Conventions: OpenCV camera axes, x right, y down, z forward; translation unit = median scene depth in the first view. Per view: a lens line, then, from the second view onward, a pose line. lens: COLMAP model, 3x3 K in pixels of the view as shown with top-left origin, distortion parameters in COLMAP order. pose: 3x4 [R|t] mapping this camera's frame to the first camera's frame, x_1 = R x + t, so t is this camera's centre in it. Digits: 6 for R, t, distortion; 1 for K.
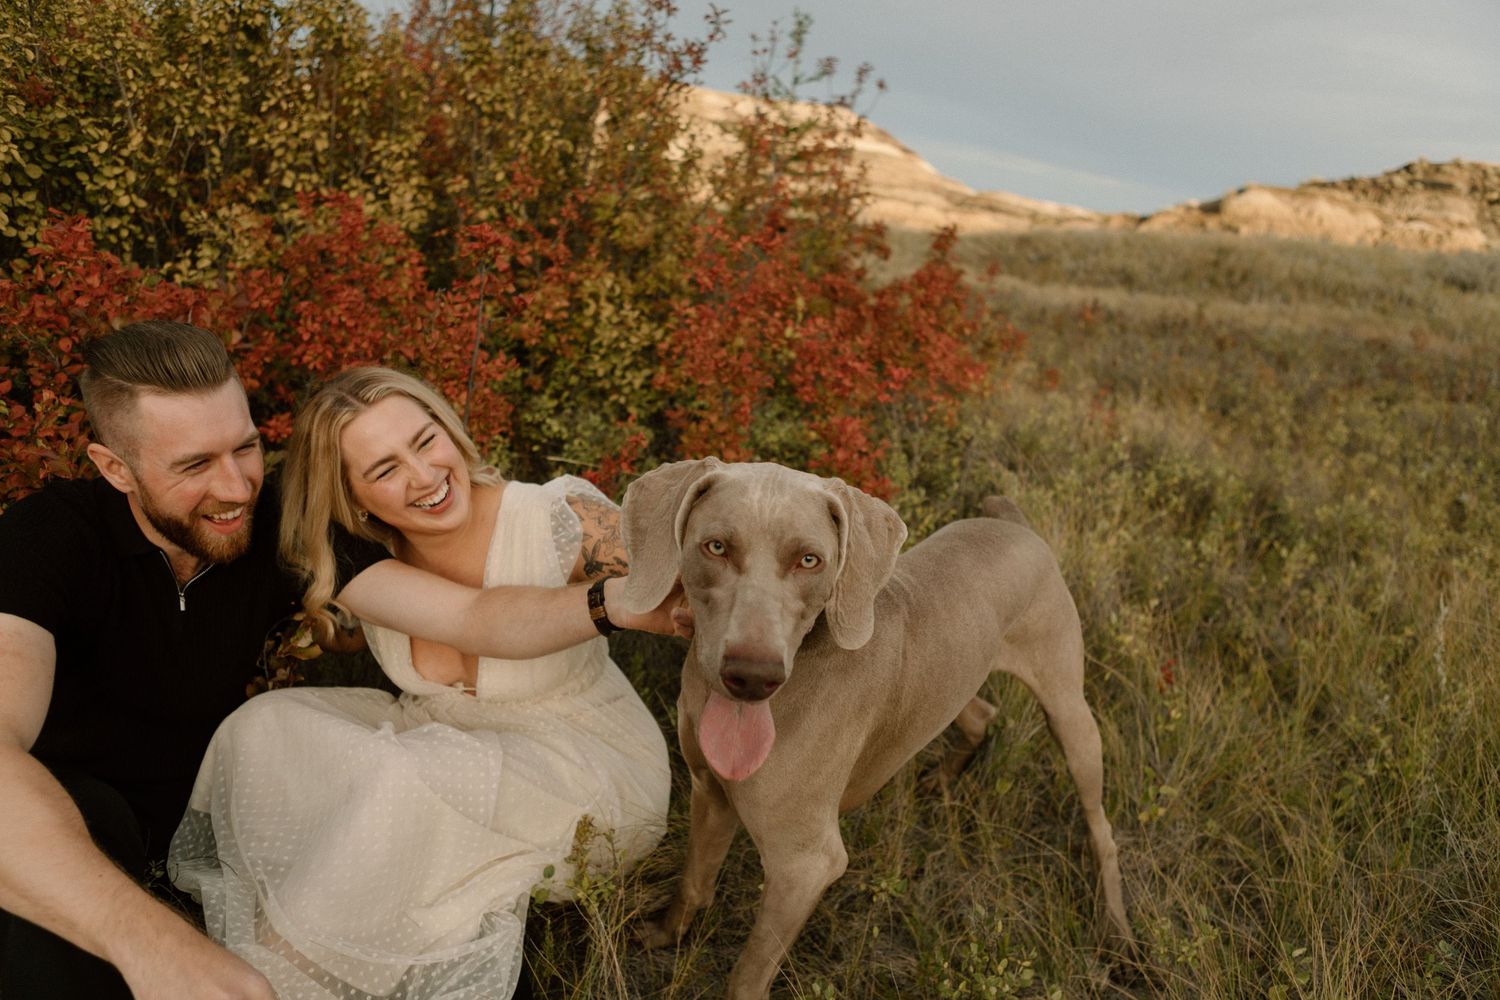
lens RADIAL K [[1002.2, 0, 744.7], [0, 1002.2, 487.3], [0, 0, 1]] dist [-0.024692, 0.018429]
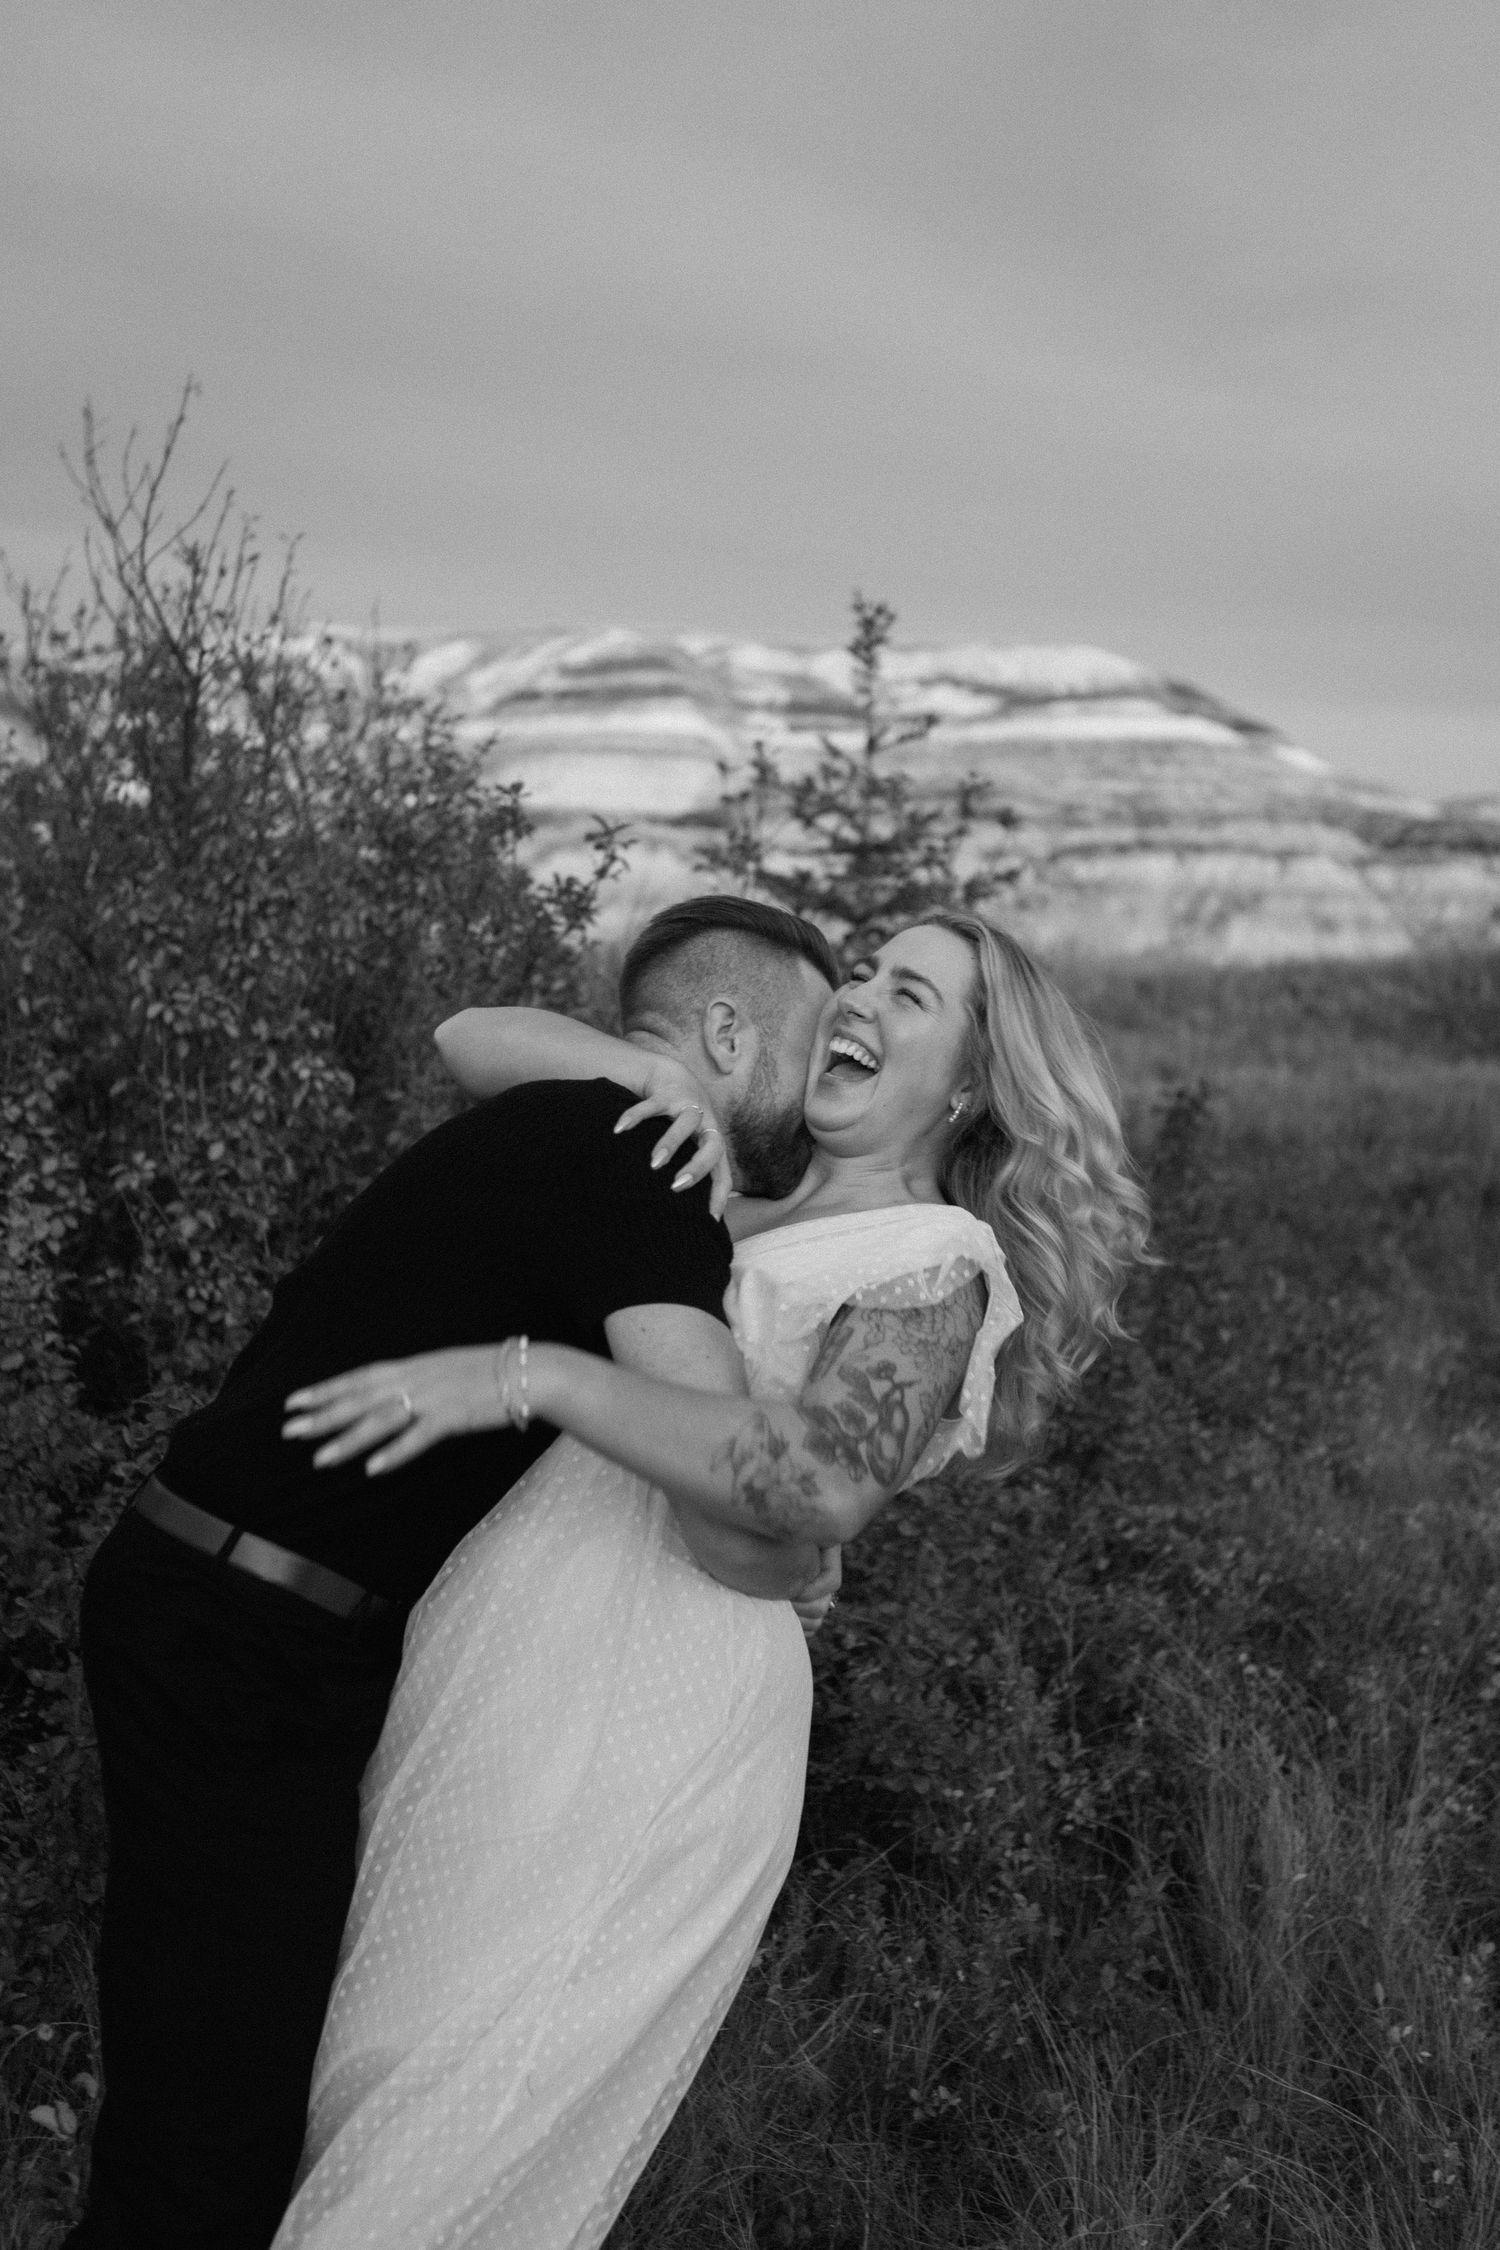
lens RADIAL K [[2601.1, 0, 741.6], [0, 2601.1, 1124.3], [0, 0, 1]] dist [-0.006472, 0.000000]
pose [[0.993654, -0.098092, -0.055044, 0.093700], [0.086079, 0.978153, -0.189227, -0.053100], [0.072403, 0.183288, 0.980389, -0.277291]]
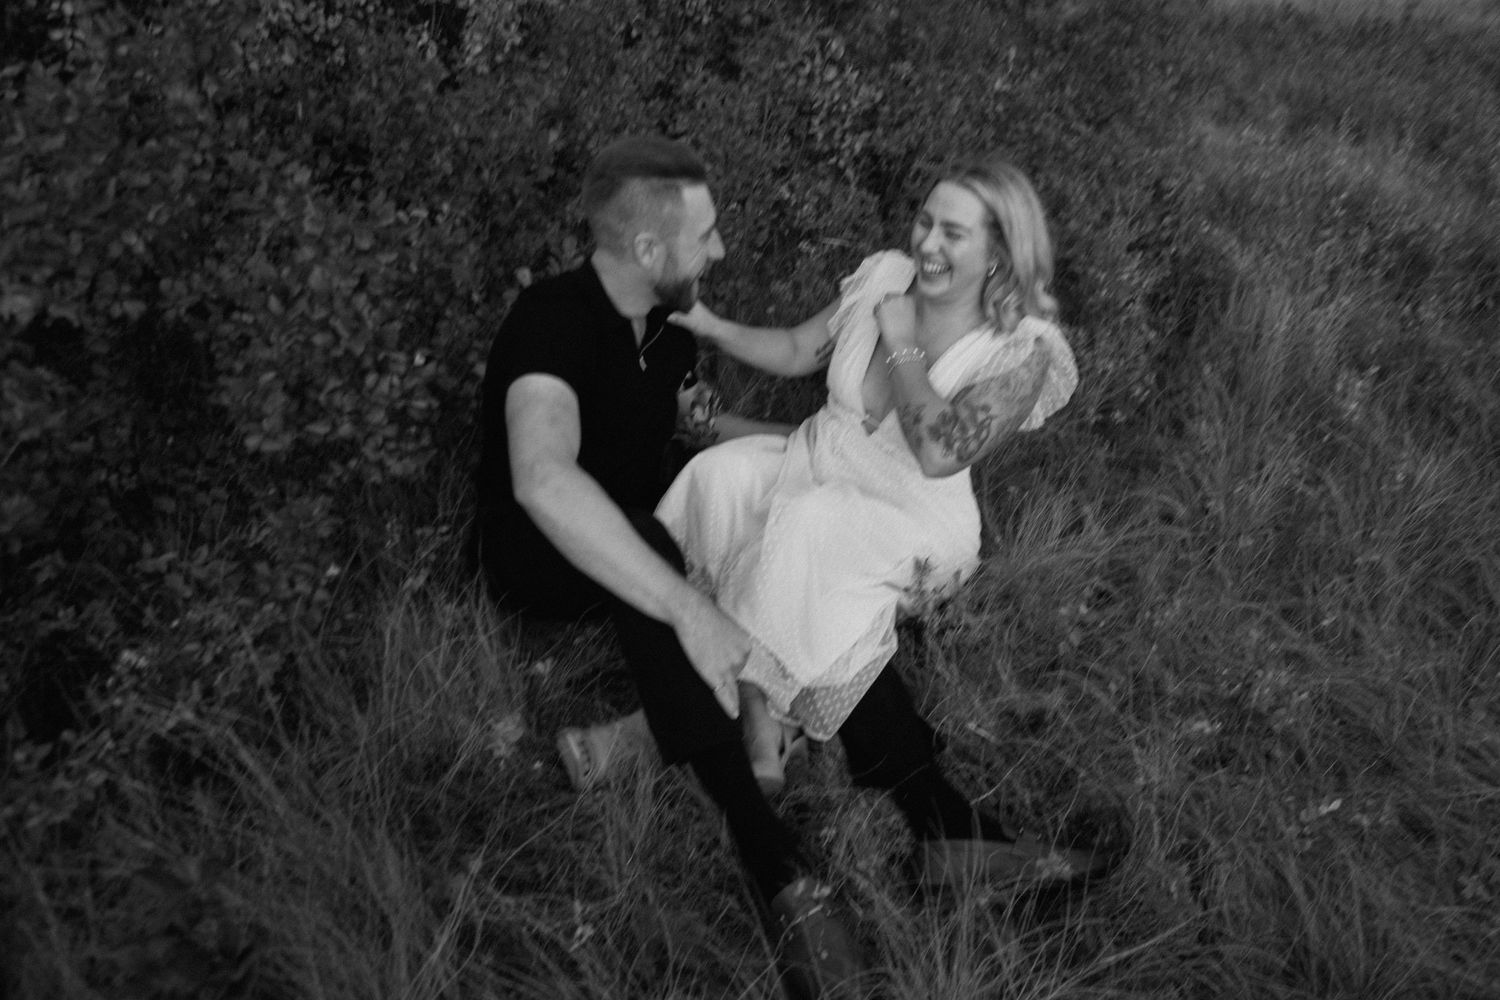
lens RADIAL K [[1002.2, 0, 741.2], [0, 1002.2, 490.7], [0, 0, 1]] dist [-0.024692, 0.018429]
pose [[0.994149, 0.015416, -0.106908, -0.099387], [0.014266, 0.962353, 0.271428, -0.039300], [0.107068, -0.271366, 0.956503, -0.089253]]
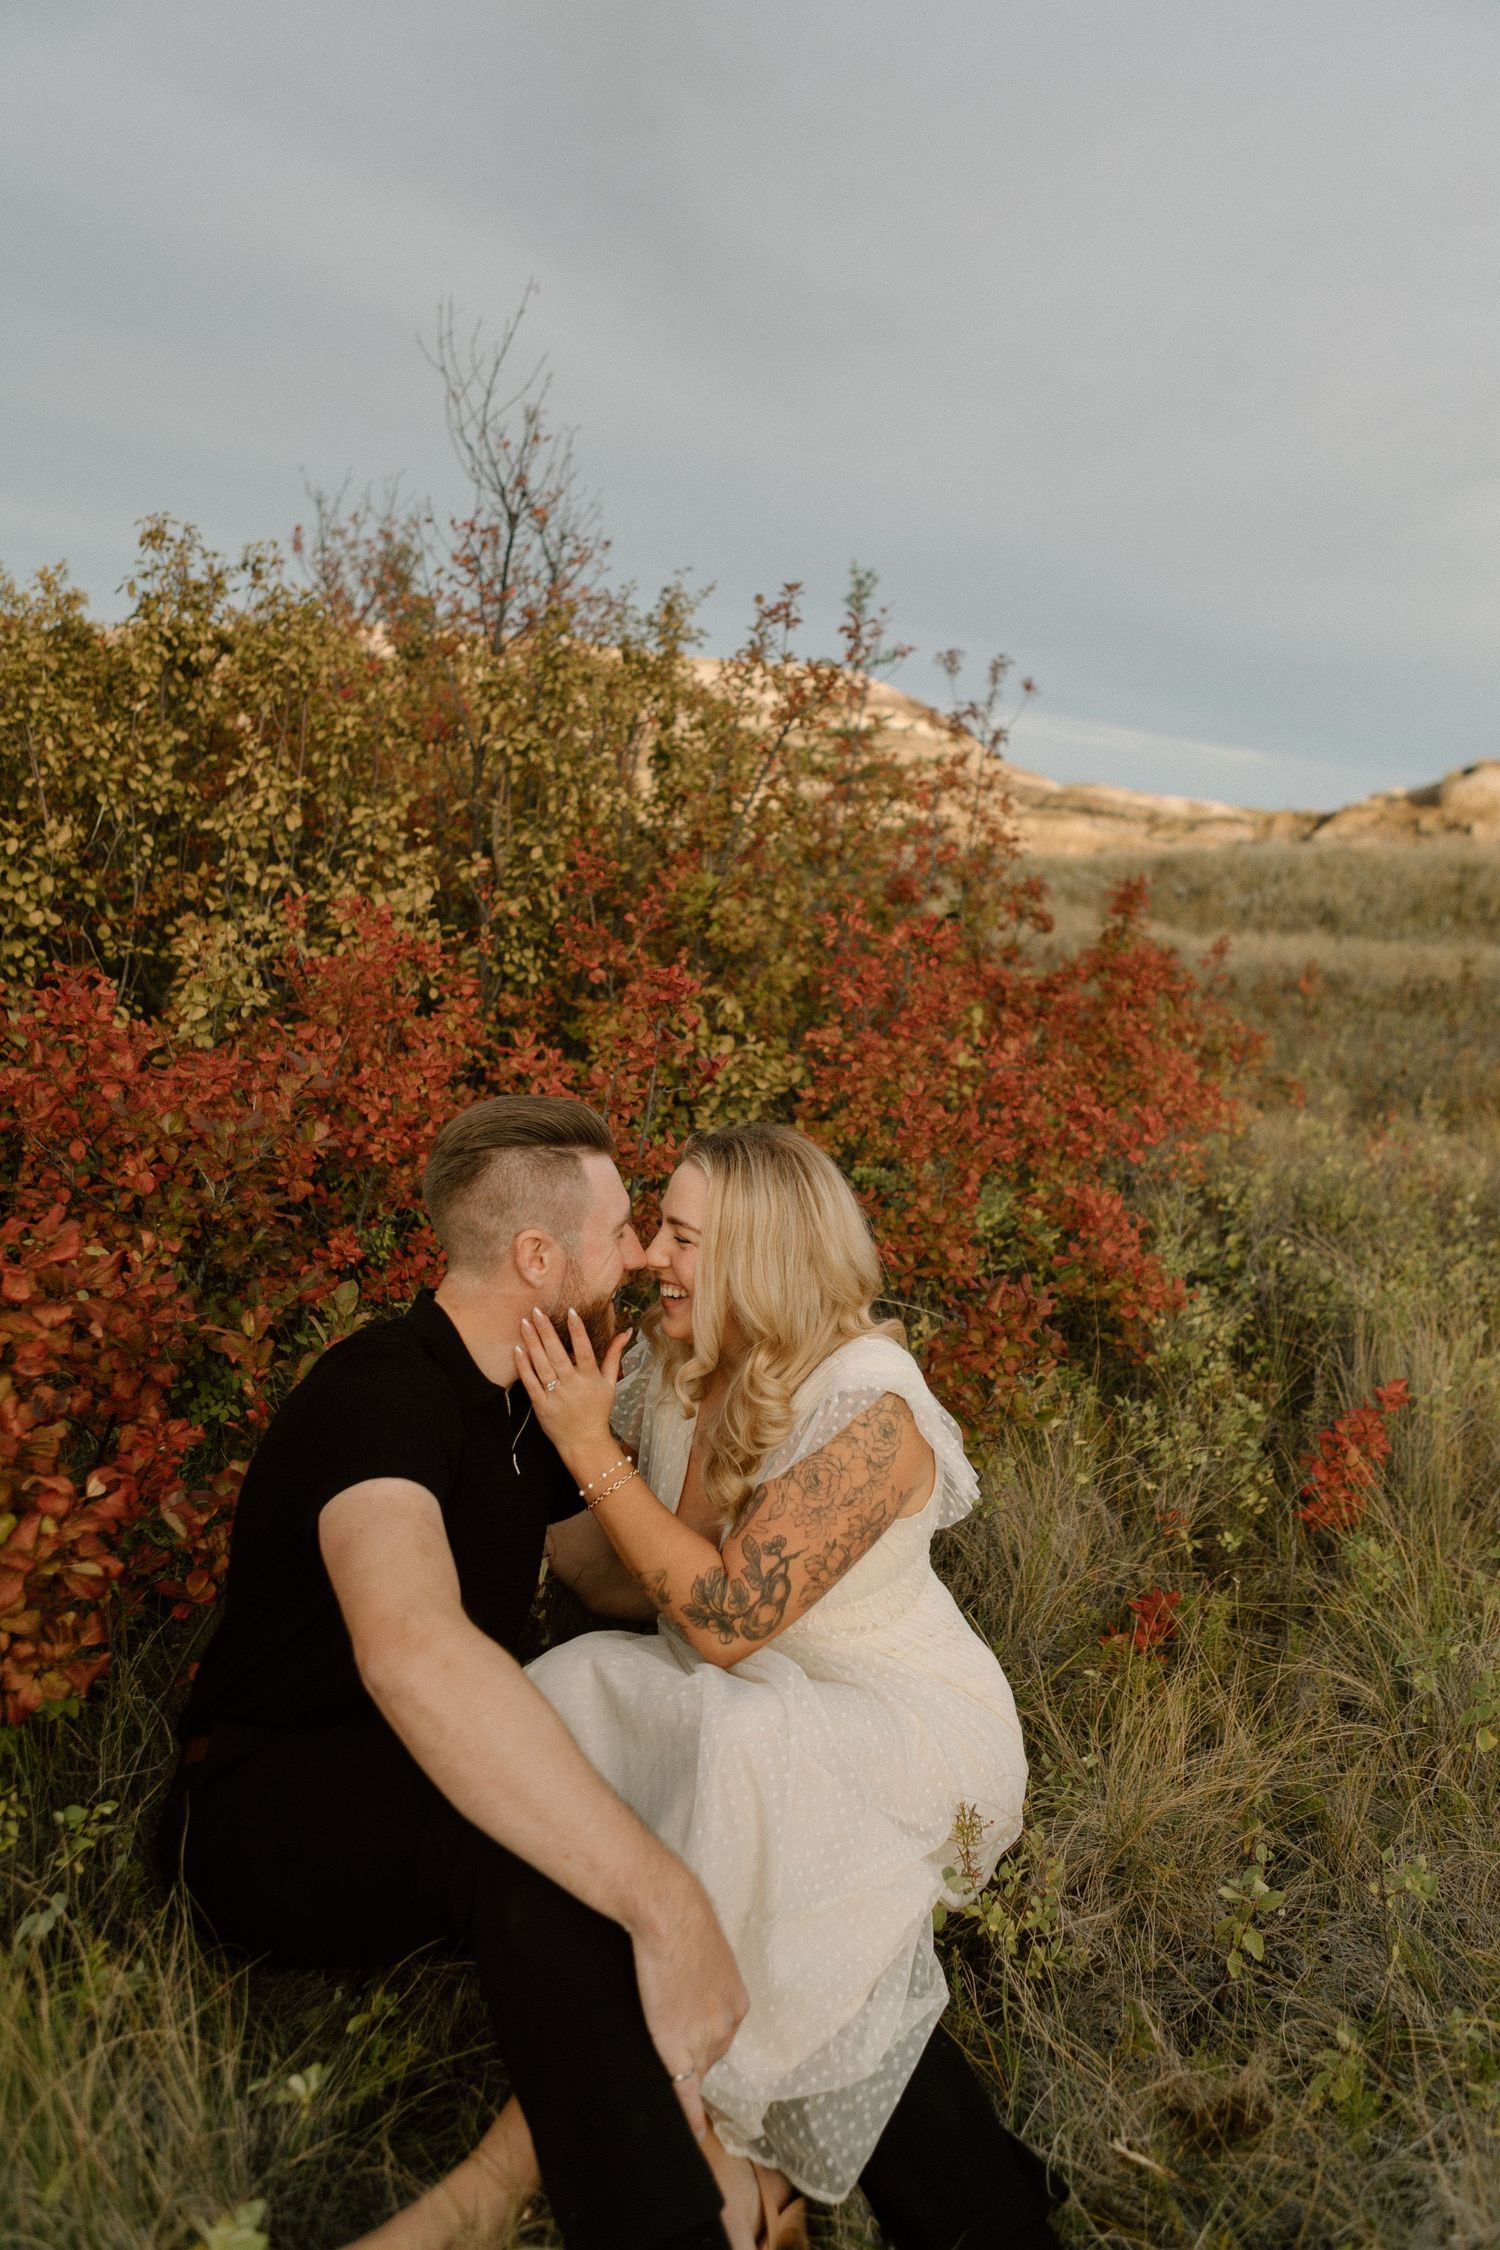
lens RADIAL K [[1559.9, 0, 733.1], [0, 1559.9, 1102.6], [0, 0, 1]] dist [-0.009843, 0.004618]
pose [[0.999122, -0.040764, 0.009661, -0.127053], [0.041492, 0.994725, -0.093810, -0.030627], [-0.005786, 0.094129, 0.995543, -0.069378]]
